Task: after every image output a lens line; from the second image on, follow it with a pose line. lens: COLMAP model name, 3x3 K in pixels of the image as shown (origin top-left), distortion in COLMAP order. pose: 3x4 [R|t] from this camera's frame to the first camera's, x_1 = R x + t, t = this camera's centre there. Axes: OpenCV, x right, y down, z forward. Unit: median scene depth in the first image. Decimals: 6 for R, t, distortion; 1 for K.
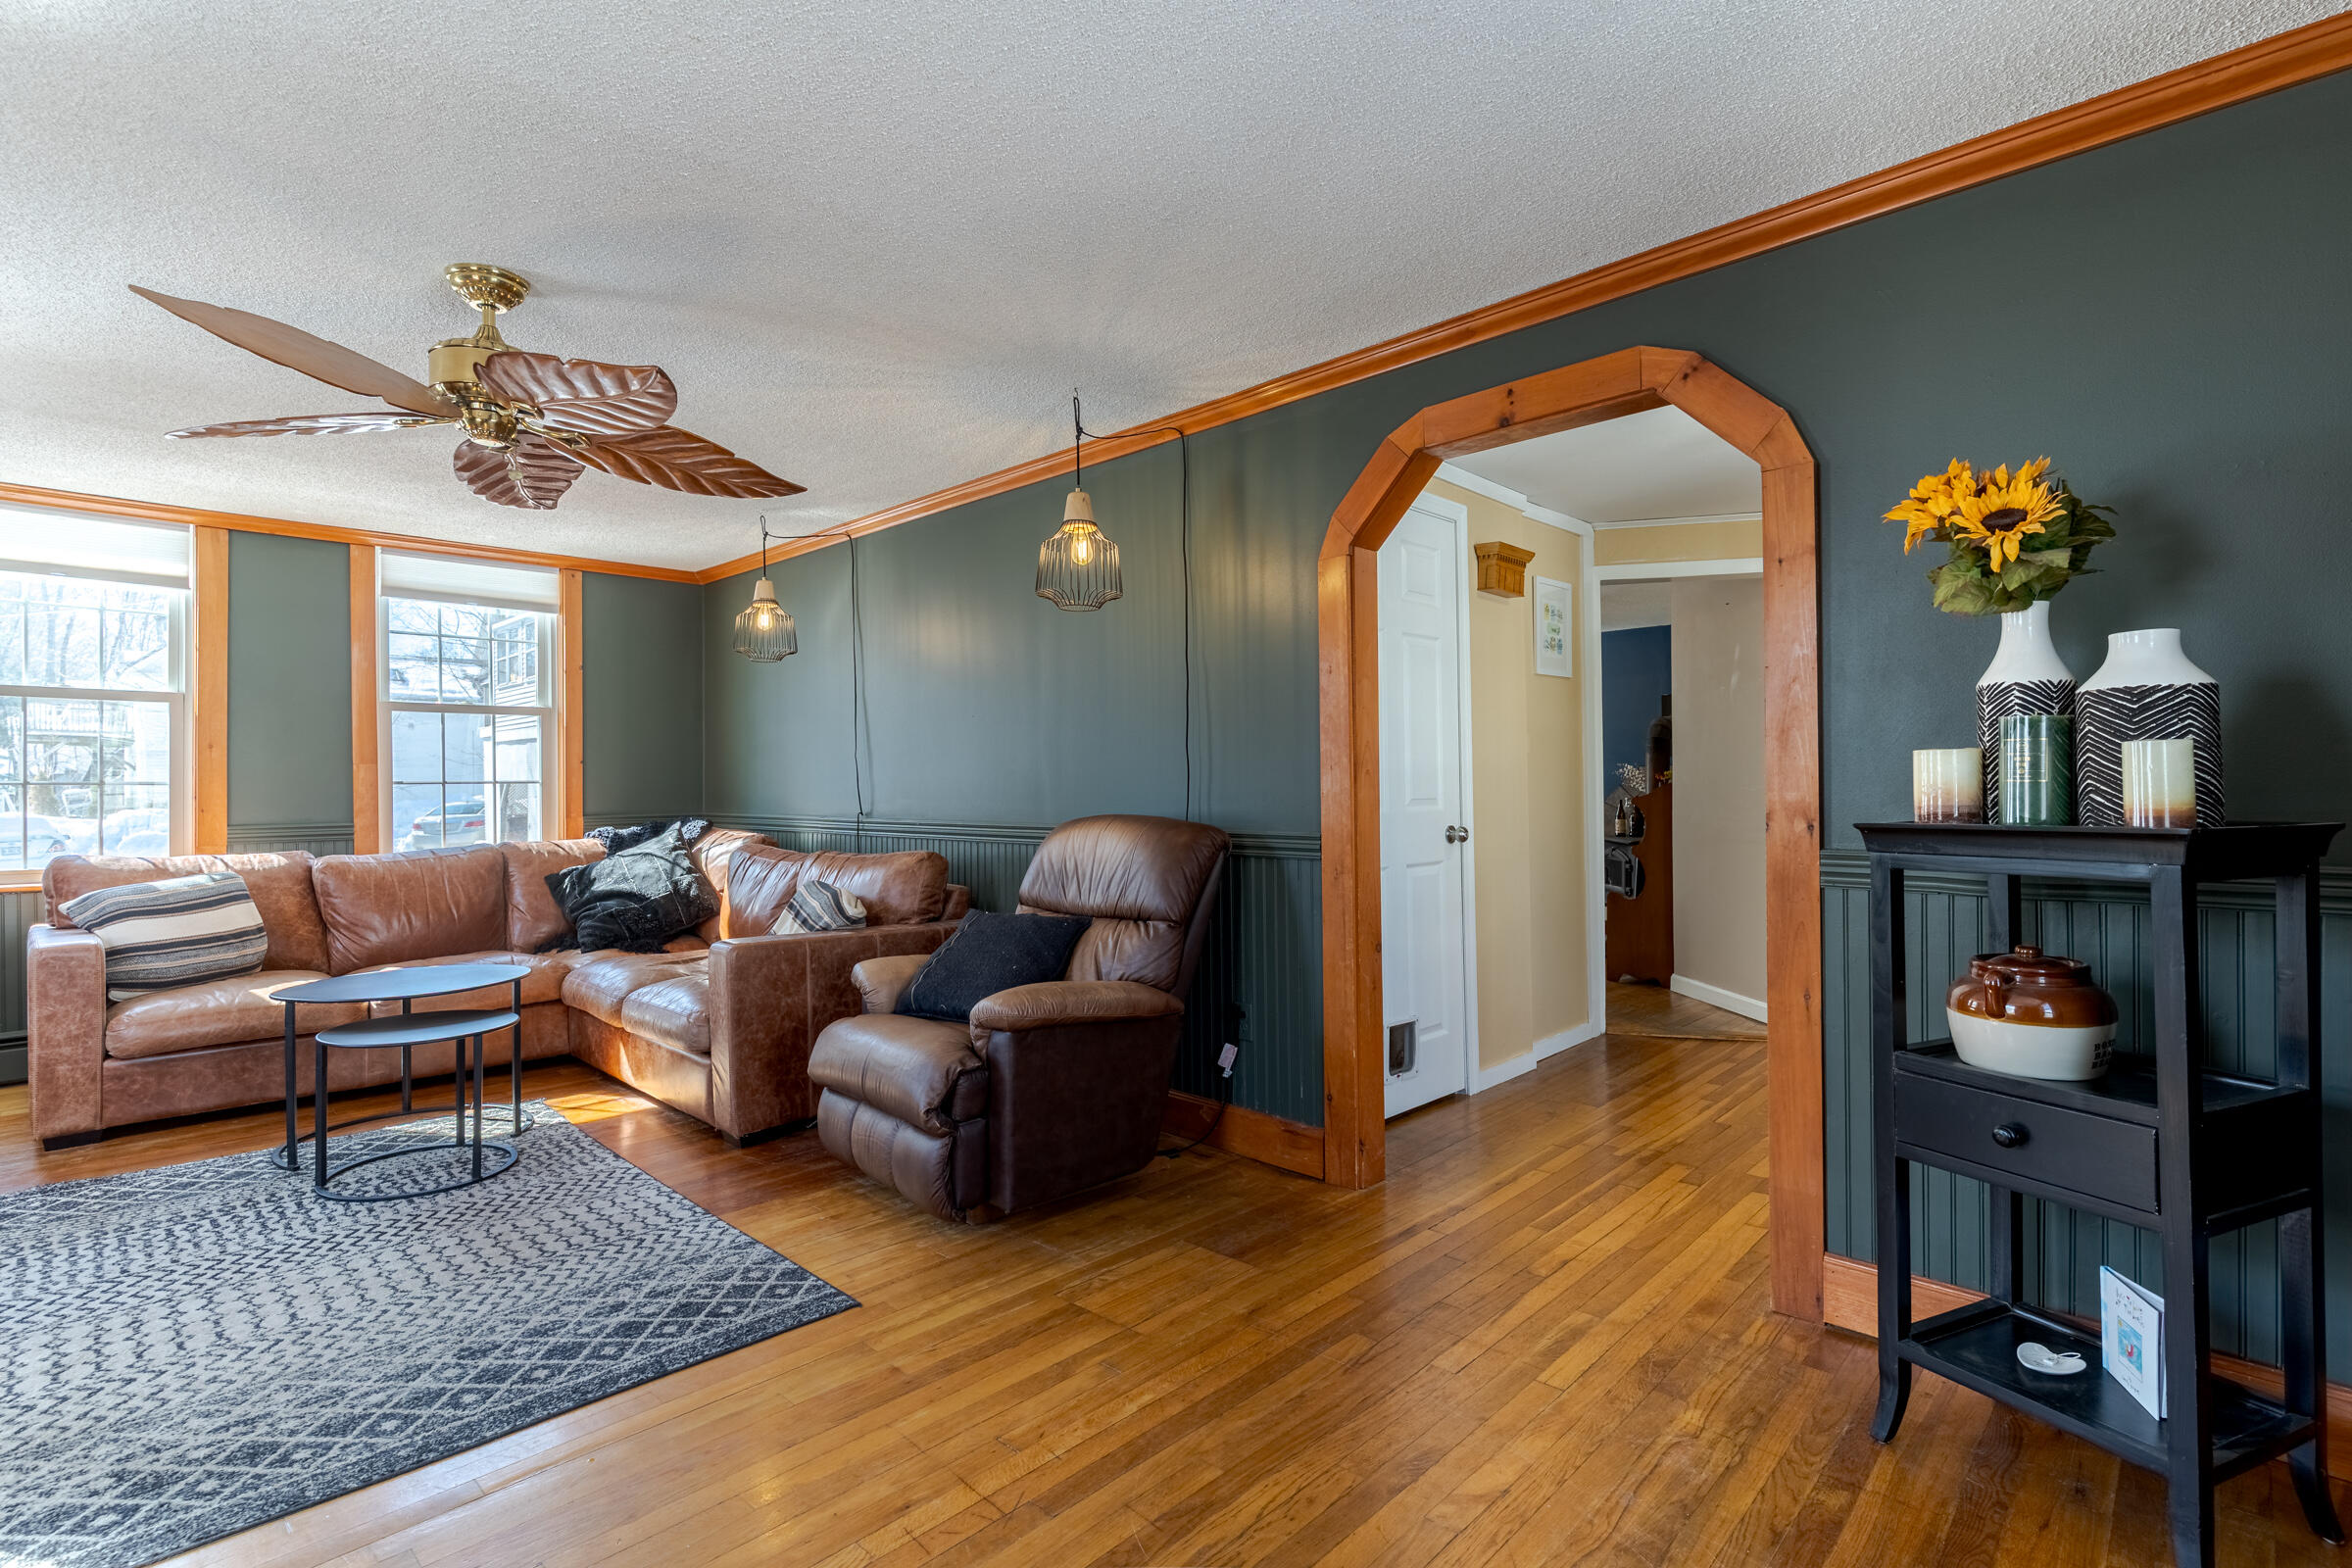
lens RADIAL K [[1119.8, 0, 1176.6], [0, 1119.8, 787.0], [0, 0, 1]] dist [0.003685, -0.001954]
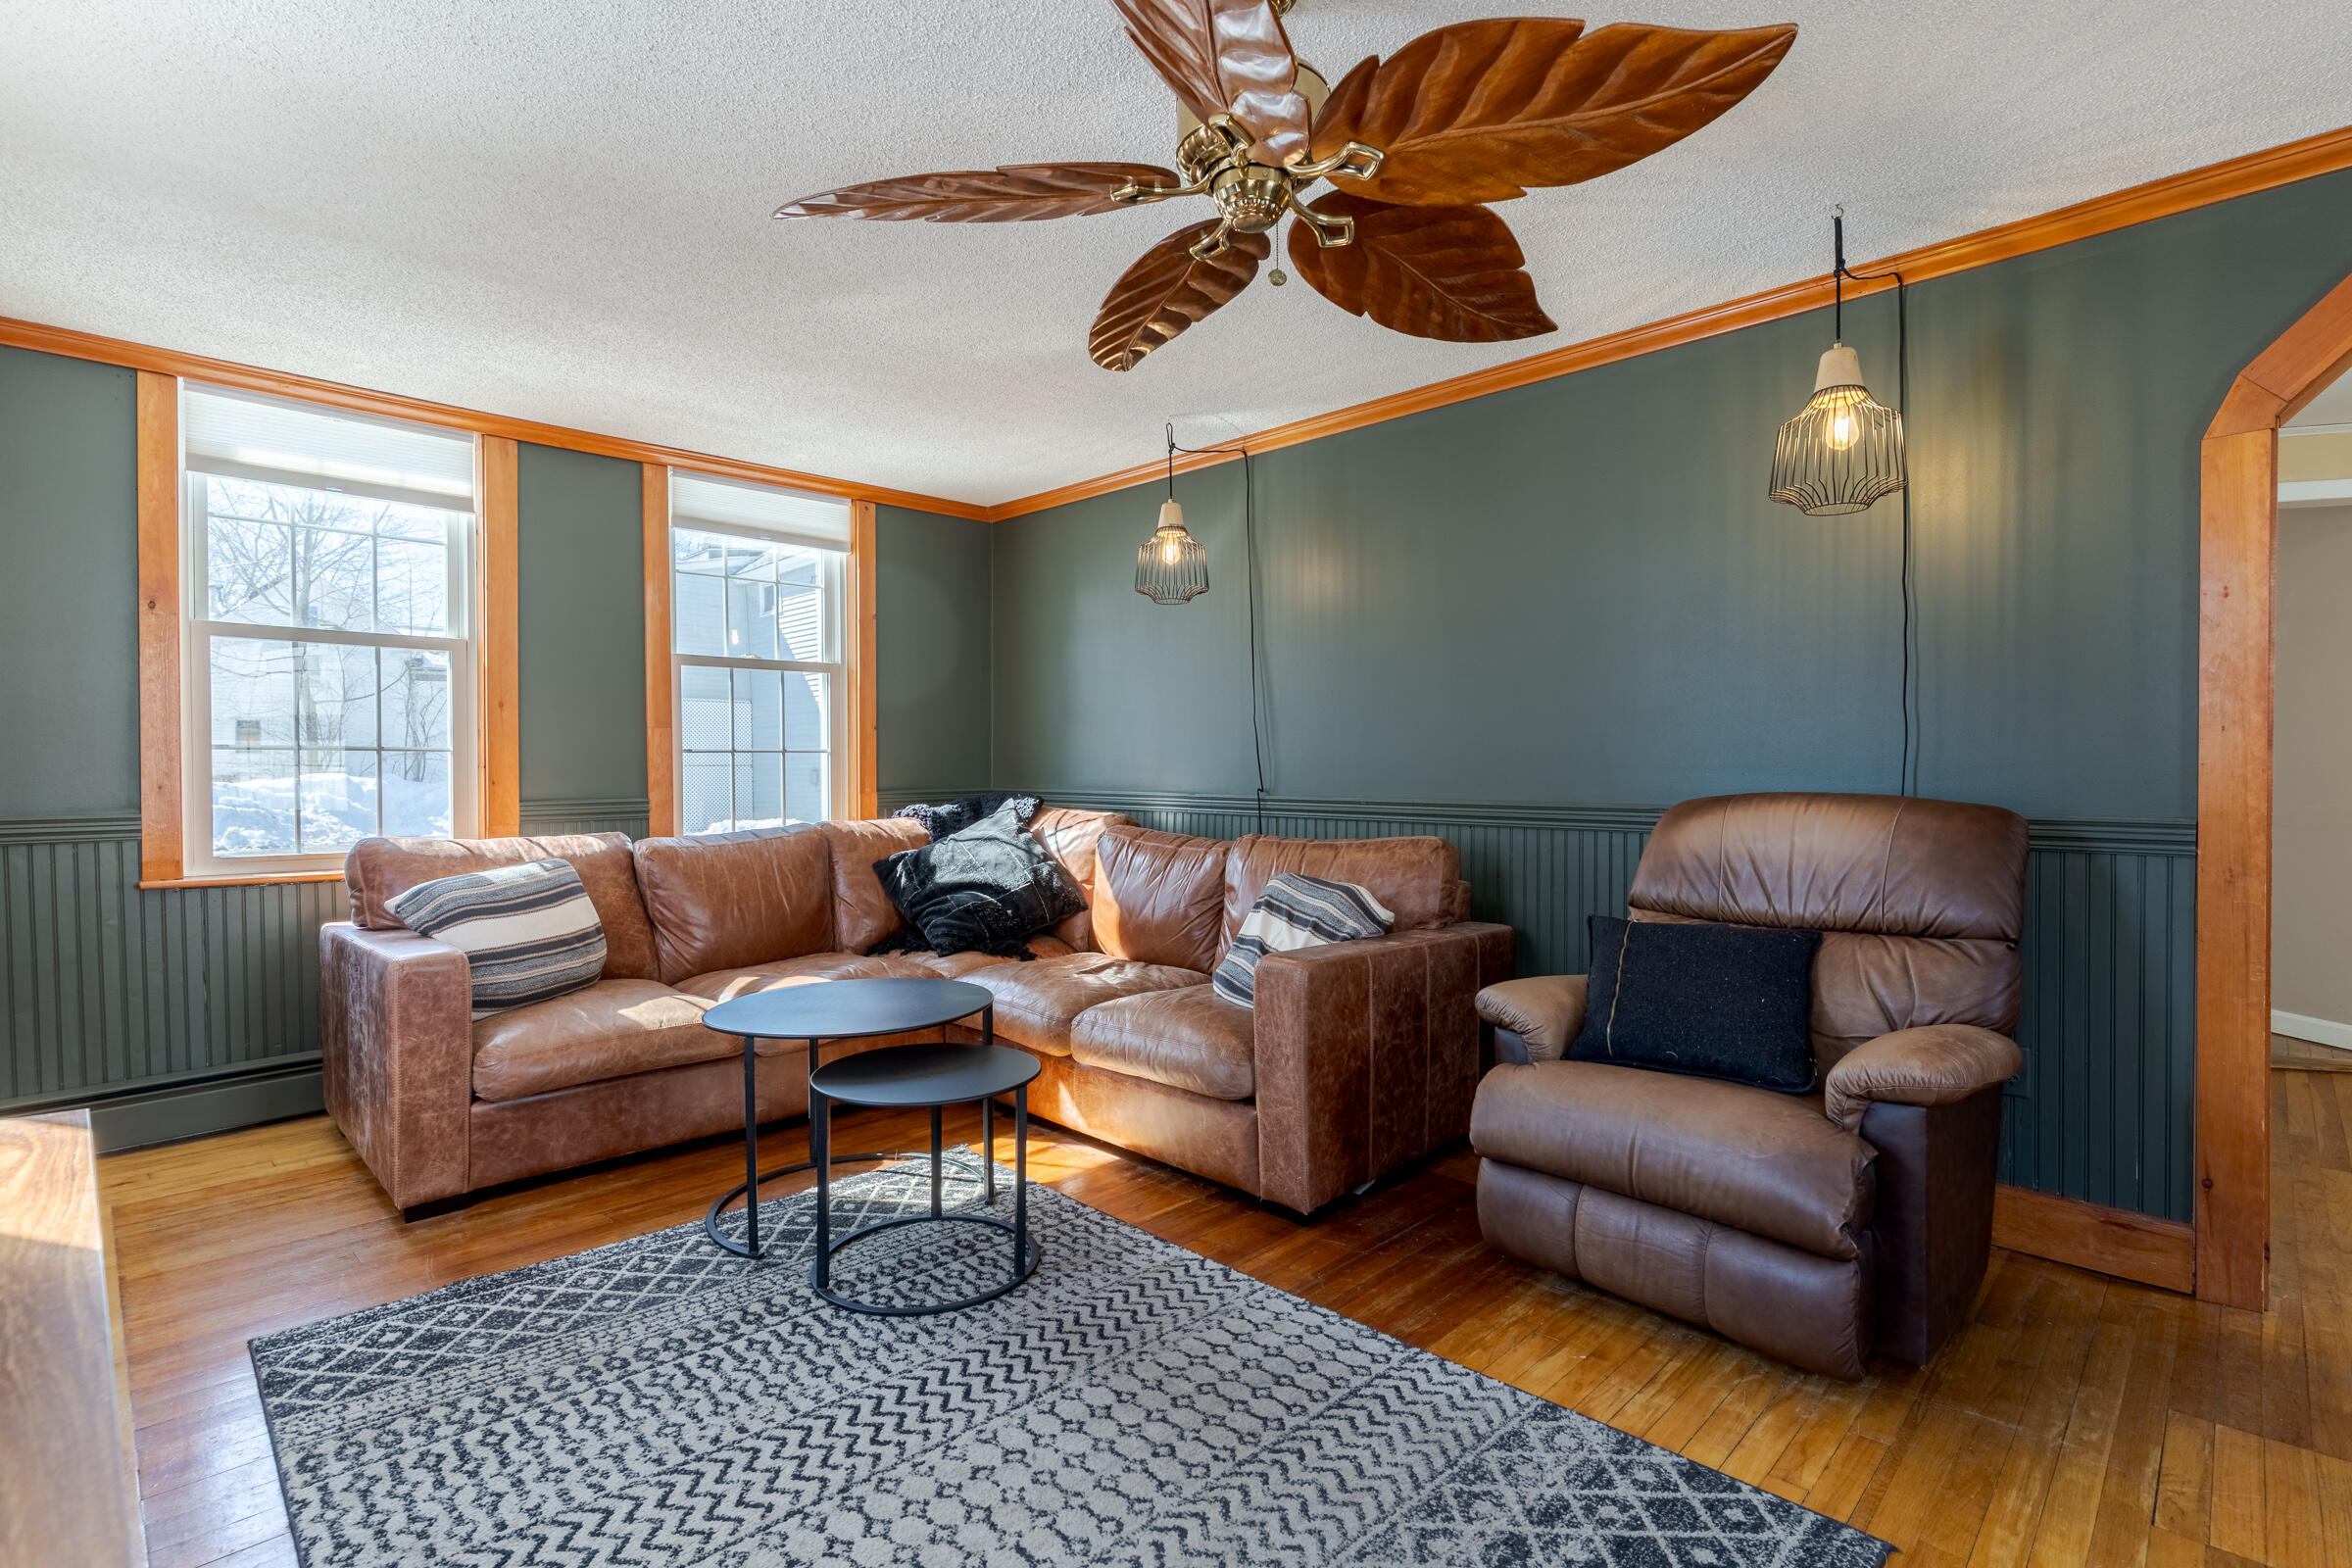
lens RADIAL K [[1119.8, 0, 1176.6], [0, 1119.8, 787.3], [0, 0, 1]] dist [0.003685, -0.001954]
pose [[0.999911, 0.004290, -0.012628, -0.510872], [-0.004033, 0.999786, 0.020315, 0.008369], [0.012713, -0.020262, 0.999714, 0.263144]]
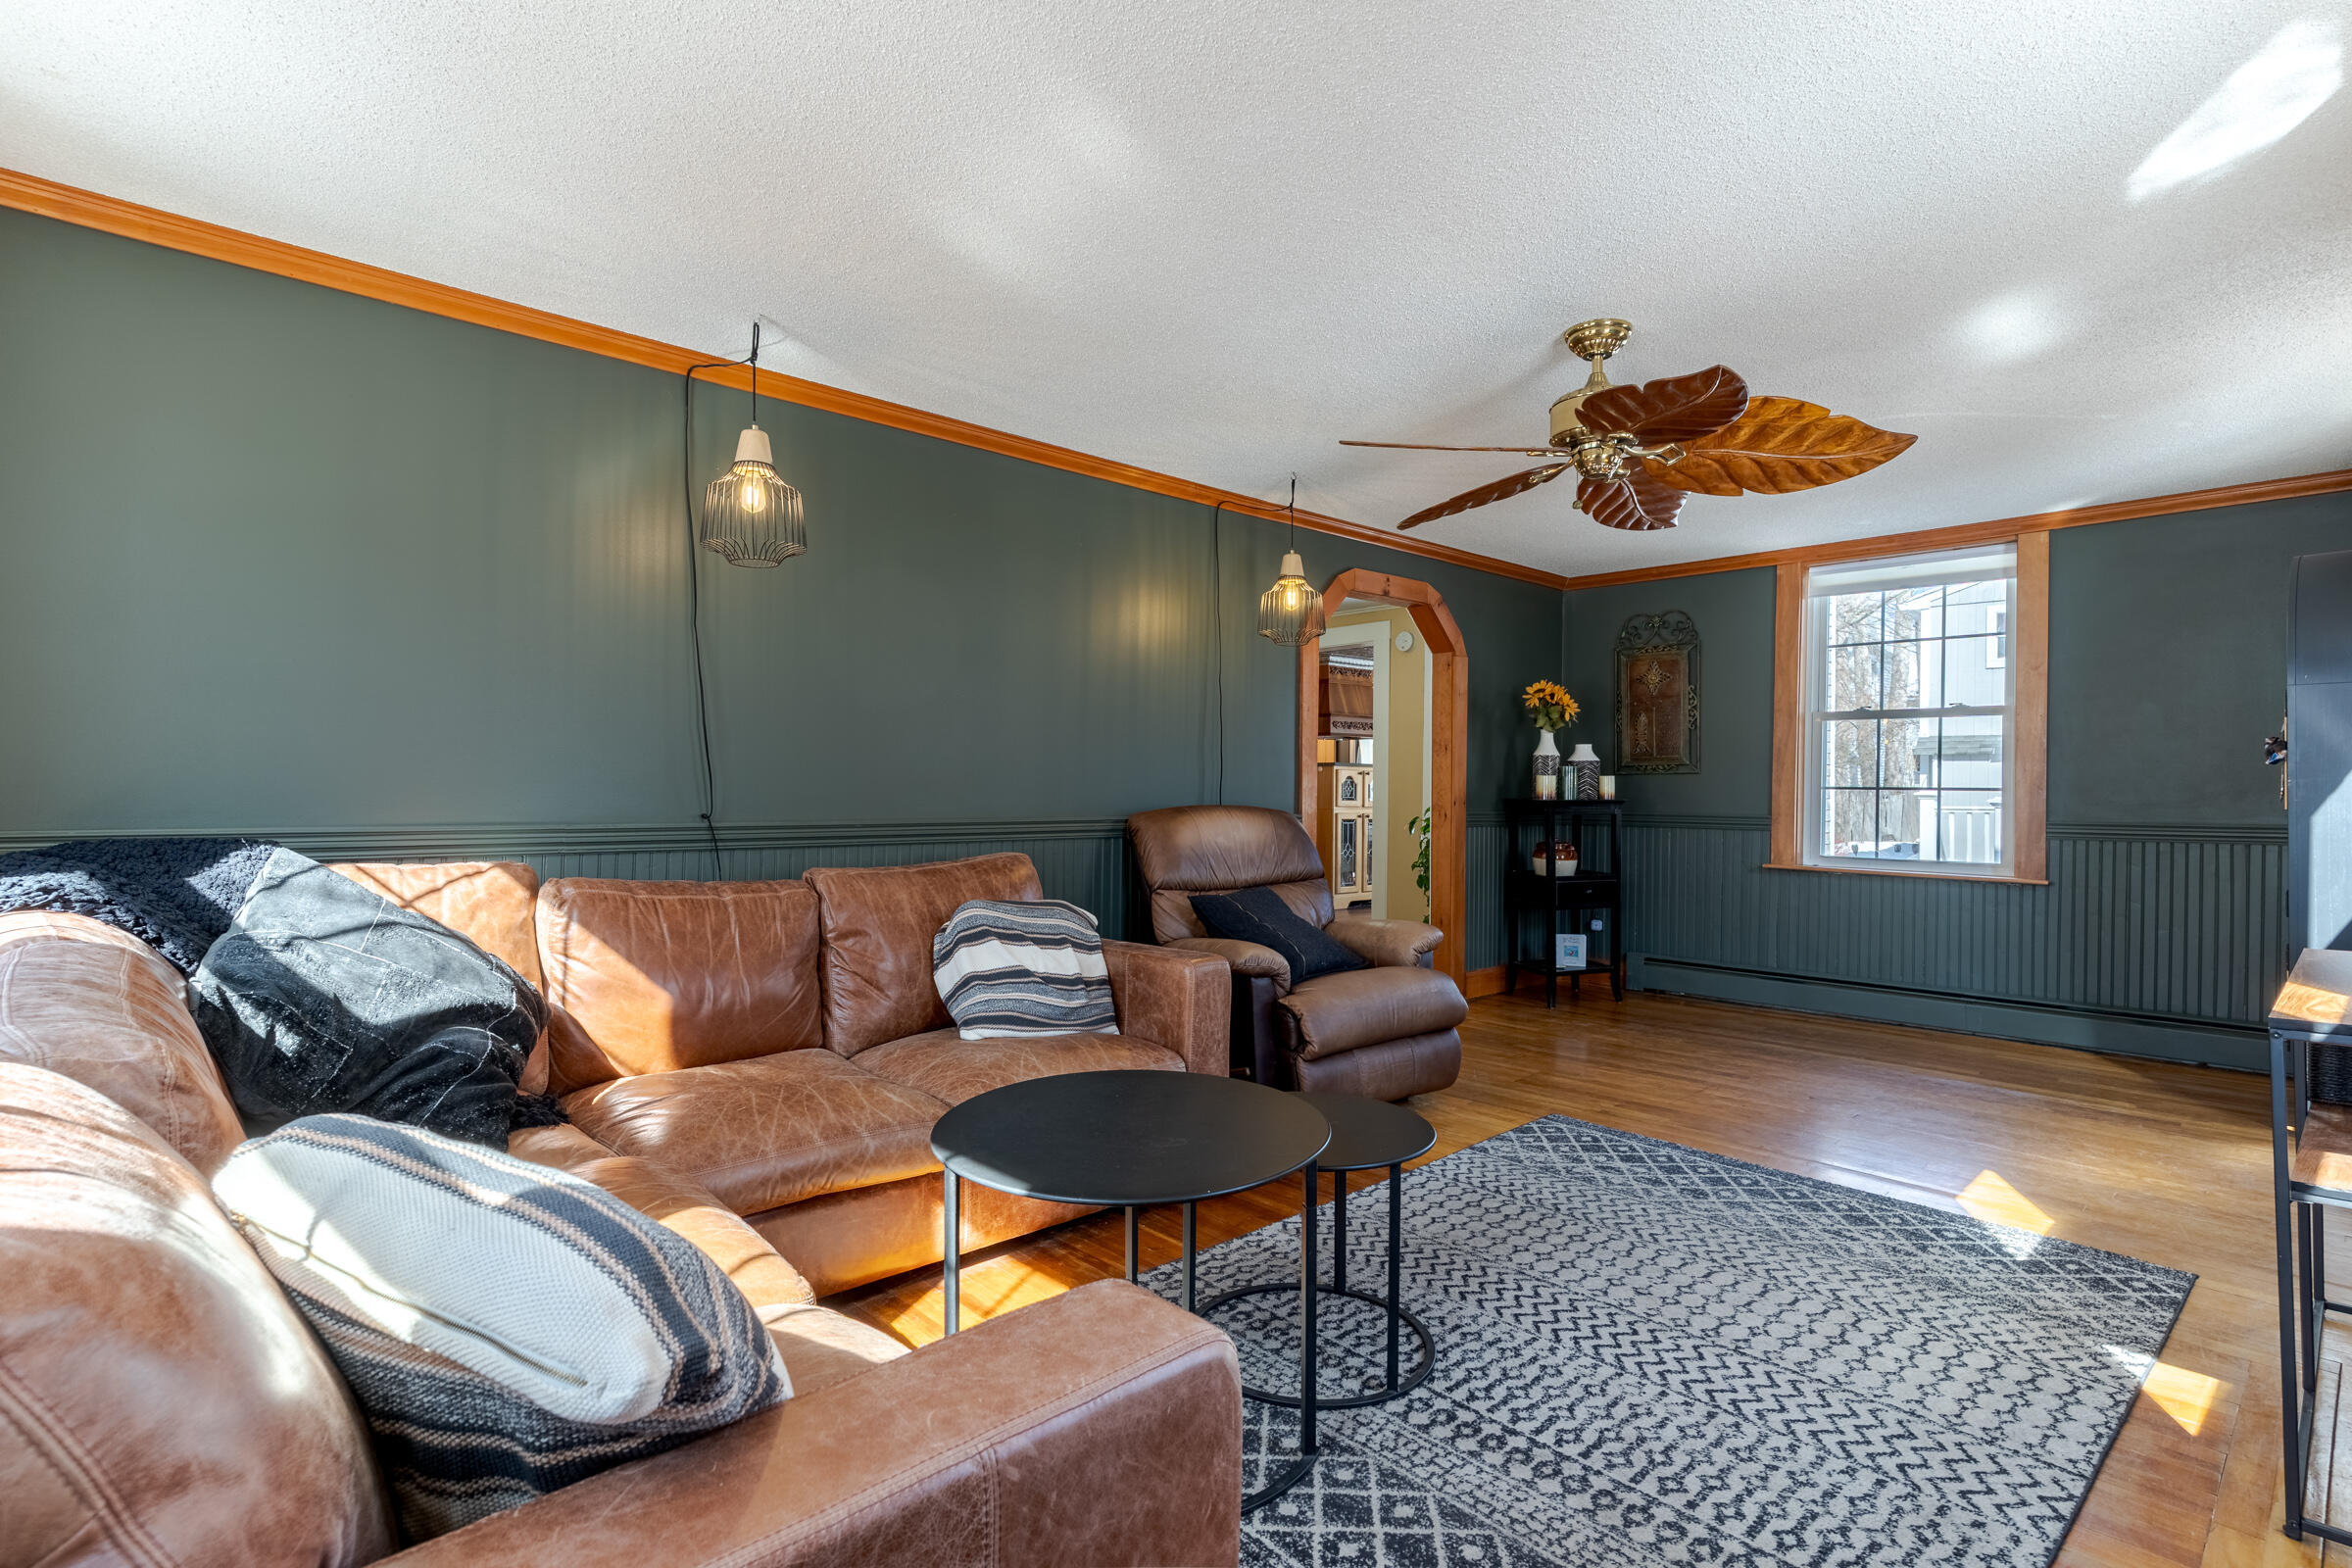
lens RADIAL K [[1119.8, 0, 1174.5], [0, 1119.8, 788.8], [0, 0, 1]] dist [0.003685, -0.001954]
pose [[0.052383, 0.005332, 0.998613, -1.386005], [-0.007025, 0.999963, -0.004971, 0.014686], [-0.998602, -0.006755, 0.052418, 1.072268]]
